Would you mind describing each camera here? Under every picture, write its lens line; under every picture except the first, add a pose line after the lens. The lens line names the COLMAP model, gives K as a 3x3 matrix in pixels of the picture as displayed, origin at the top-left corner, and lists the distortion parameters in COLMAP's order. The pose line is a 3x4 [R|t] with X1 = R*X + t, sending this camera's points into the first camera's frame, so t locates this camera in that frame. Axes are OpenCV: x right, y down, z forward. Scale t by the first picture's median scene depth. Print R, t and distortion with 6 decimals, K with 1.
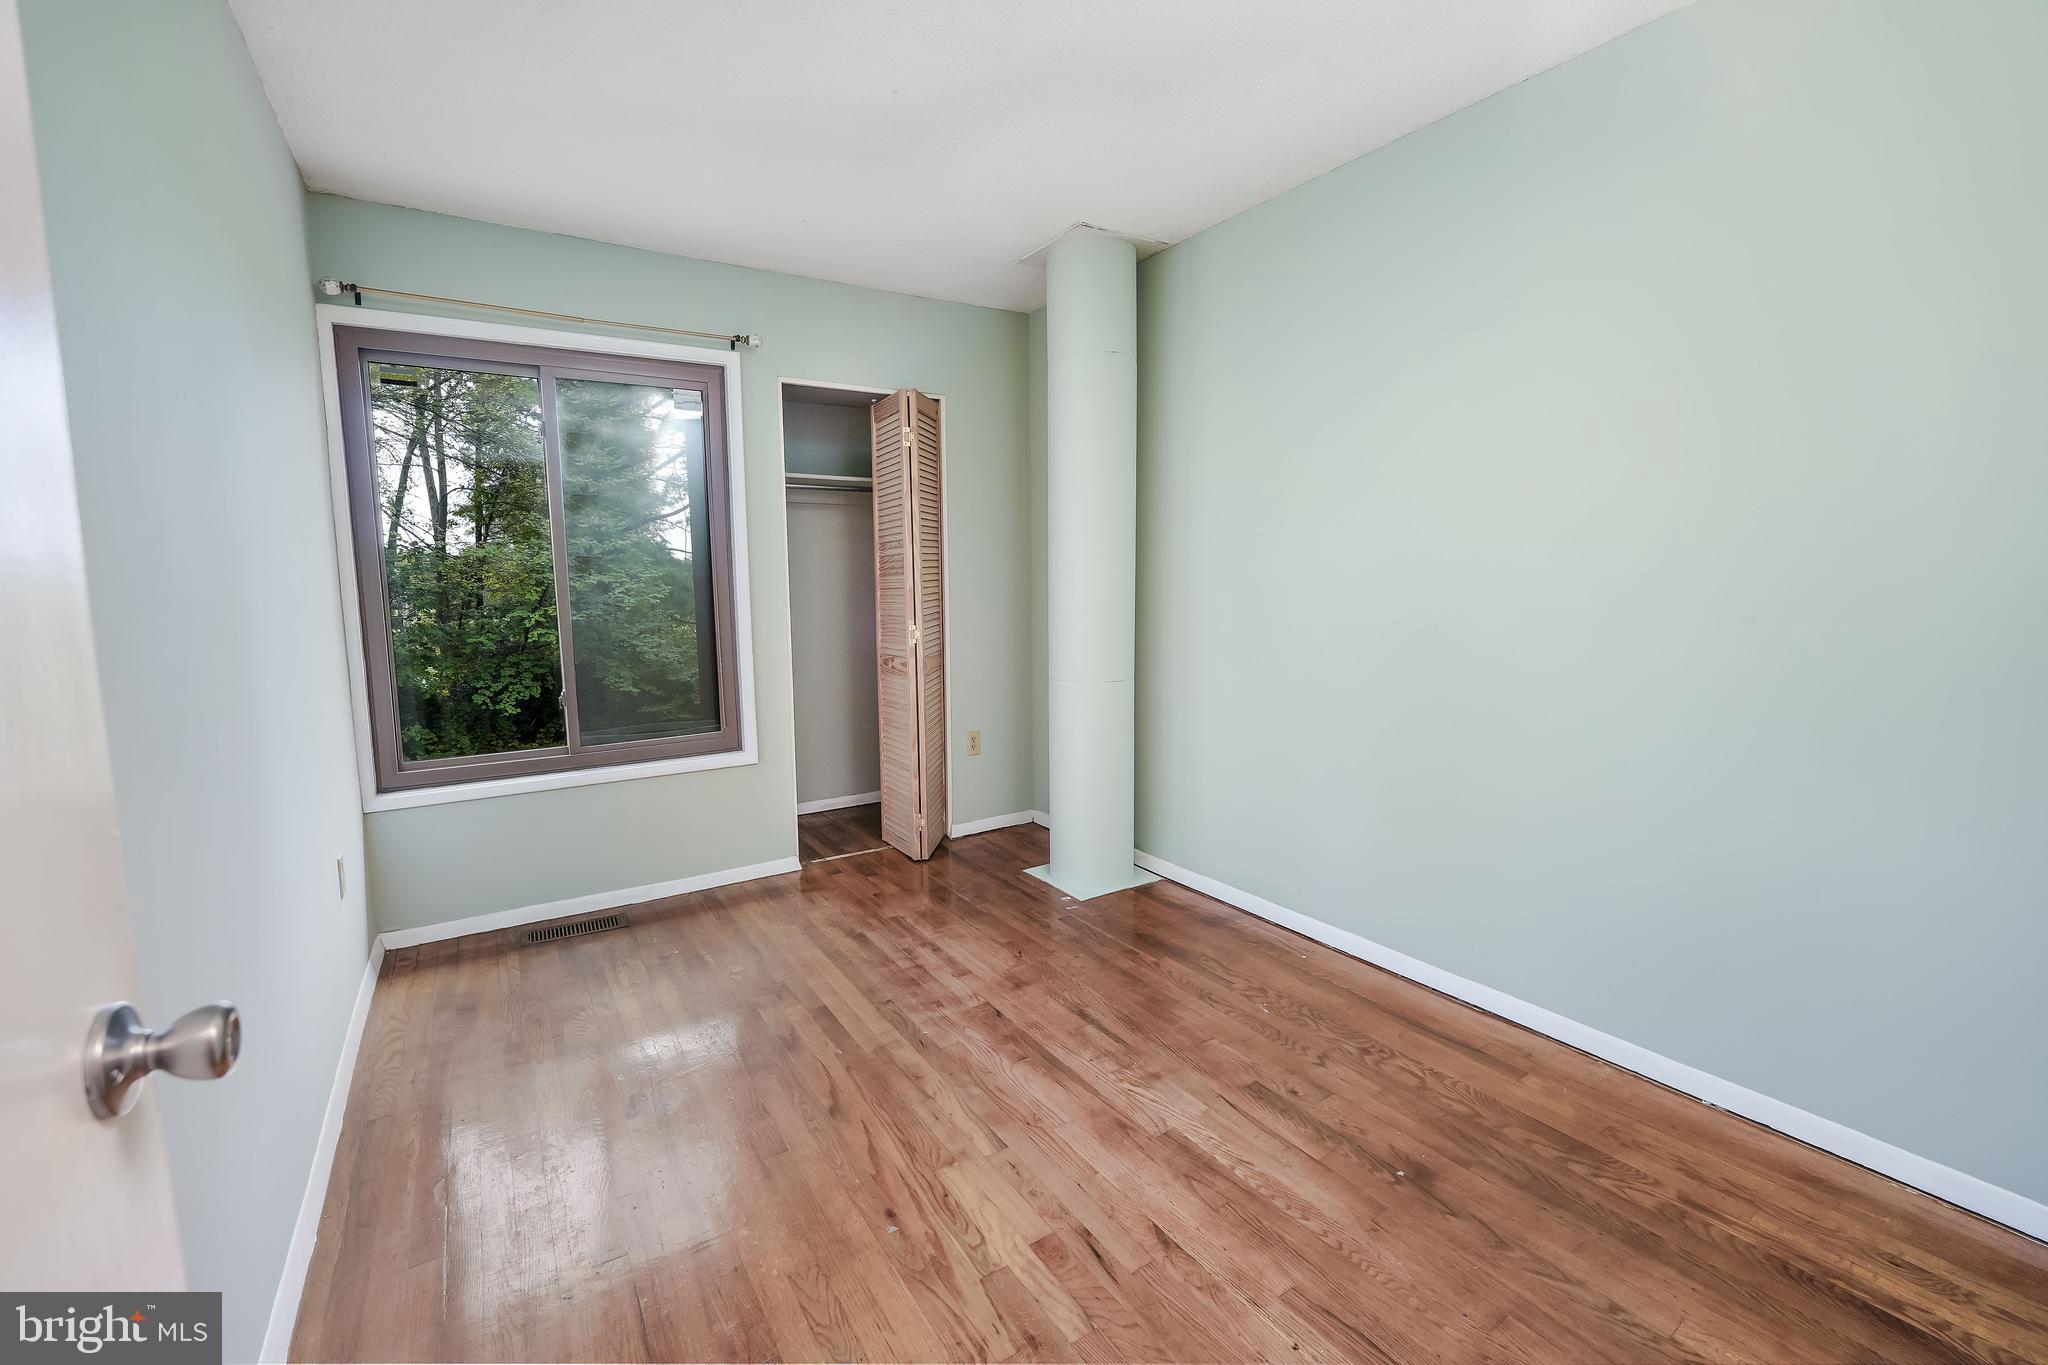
lens RADIAL K [[847.5, 0, 1017.2], [0, 847.5, 681.8], [0, 0, 1]] dist [-0.026409, 0.002686]
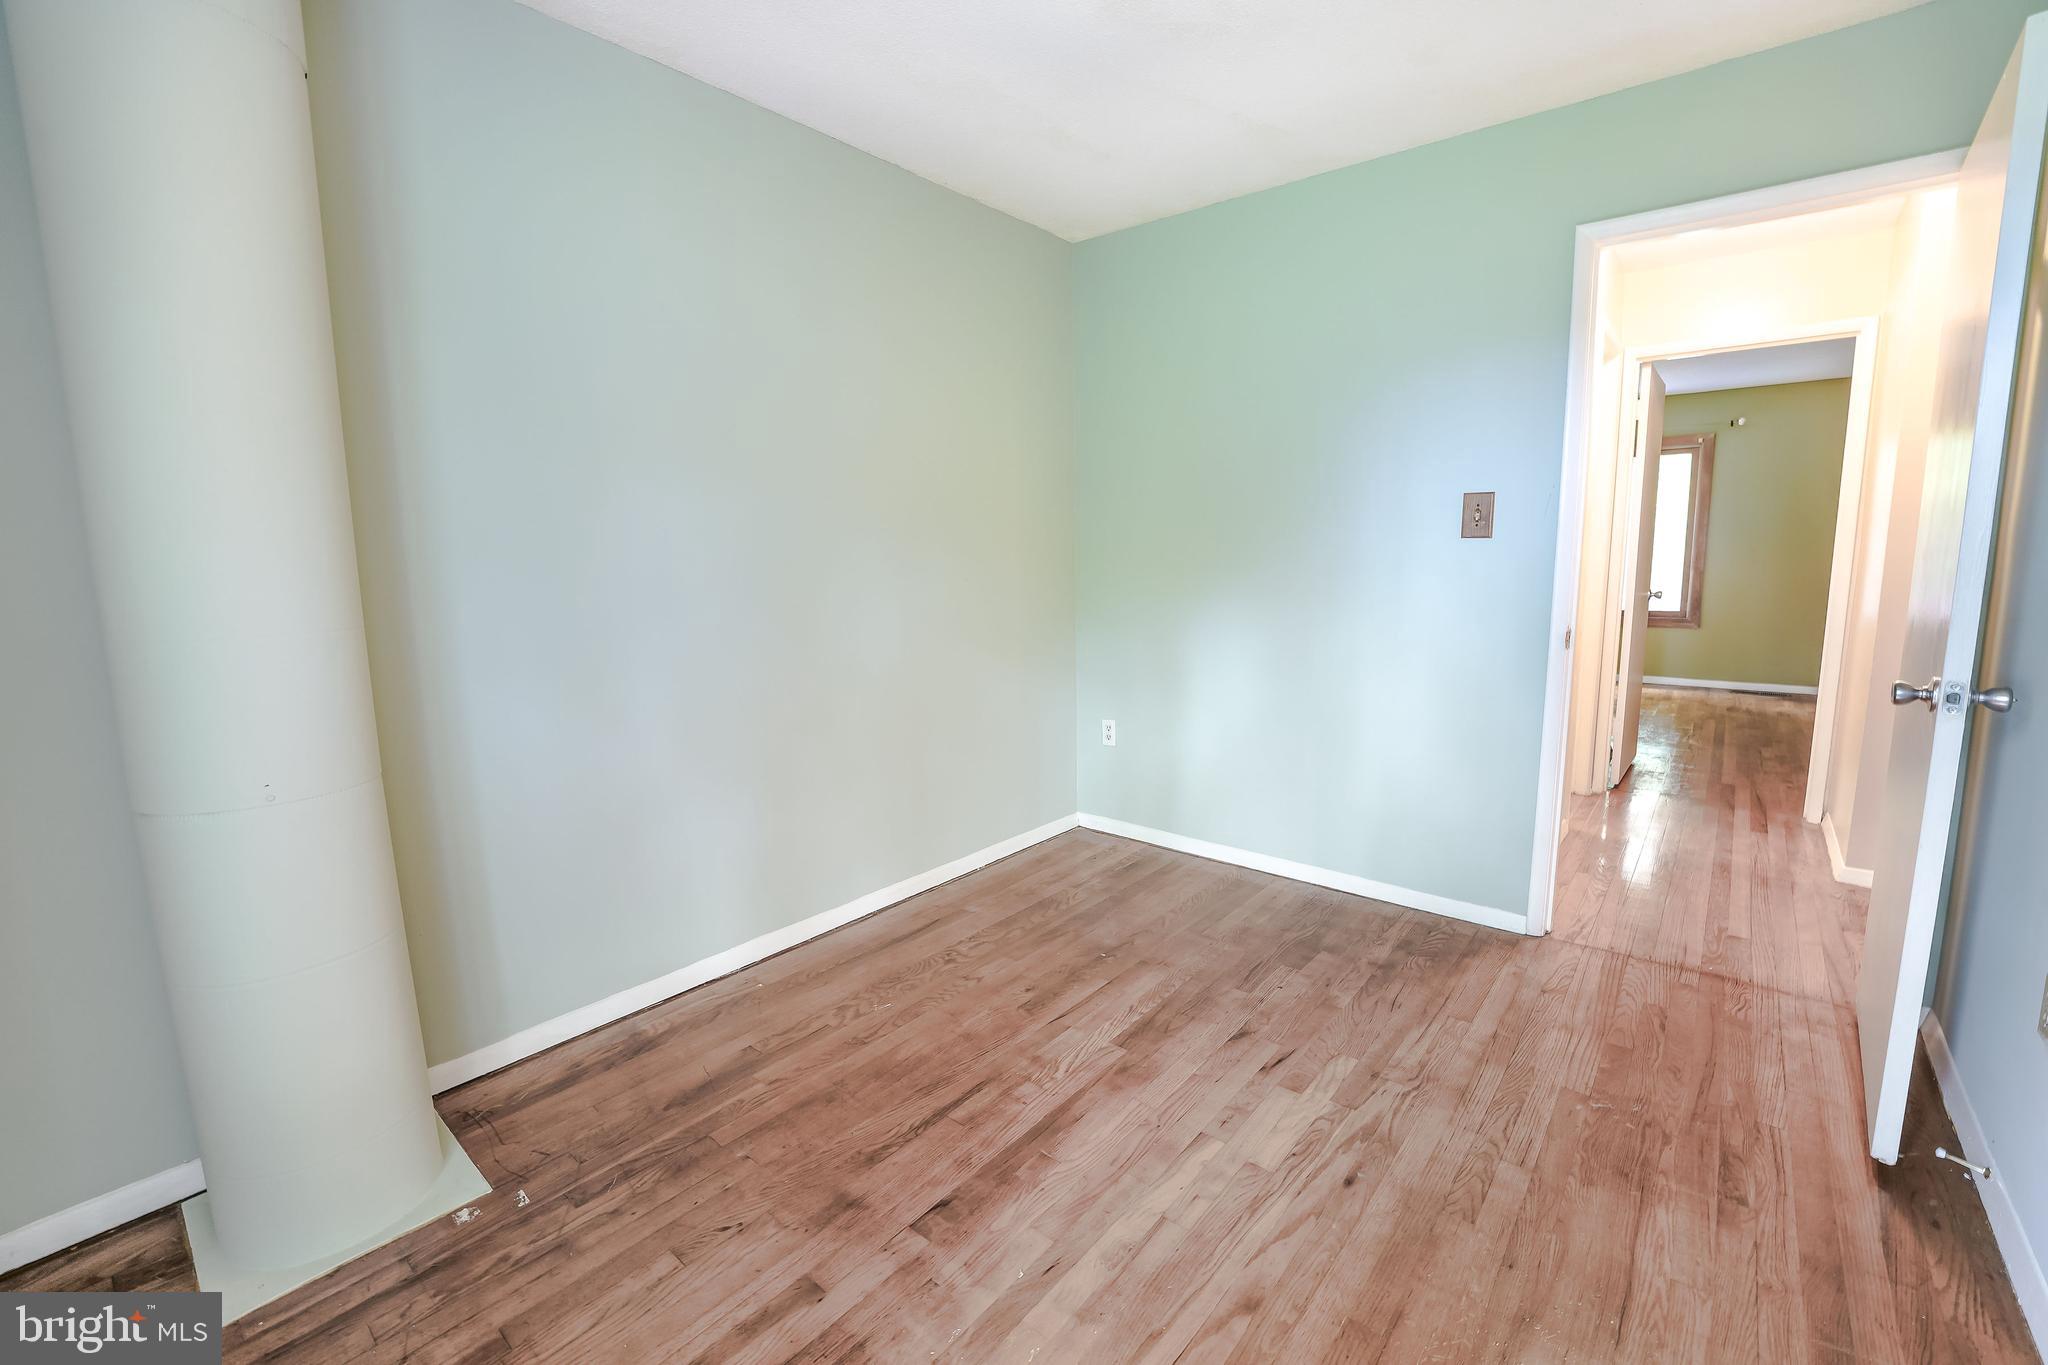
lens RADIAL K [[847.5, 0, 1032.9], [0, 847.5, 677.1], [0, 0, 1]] dist [-0.026409, 0.002686]
pose [[-0.297685, -0.124172, 0.946554, -0.772259], [0.132806, 0.976478, 0.169864, -0.146606], [-0.945381, 0.176274, -0.274192, 1.295306]]
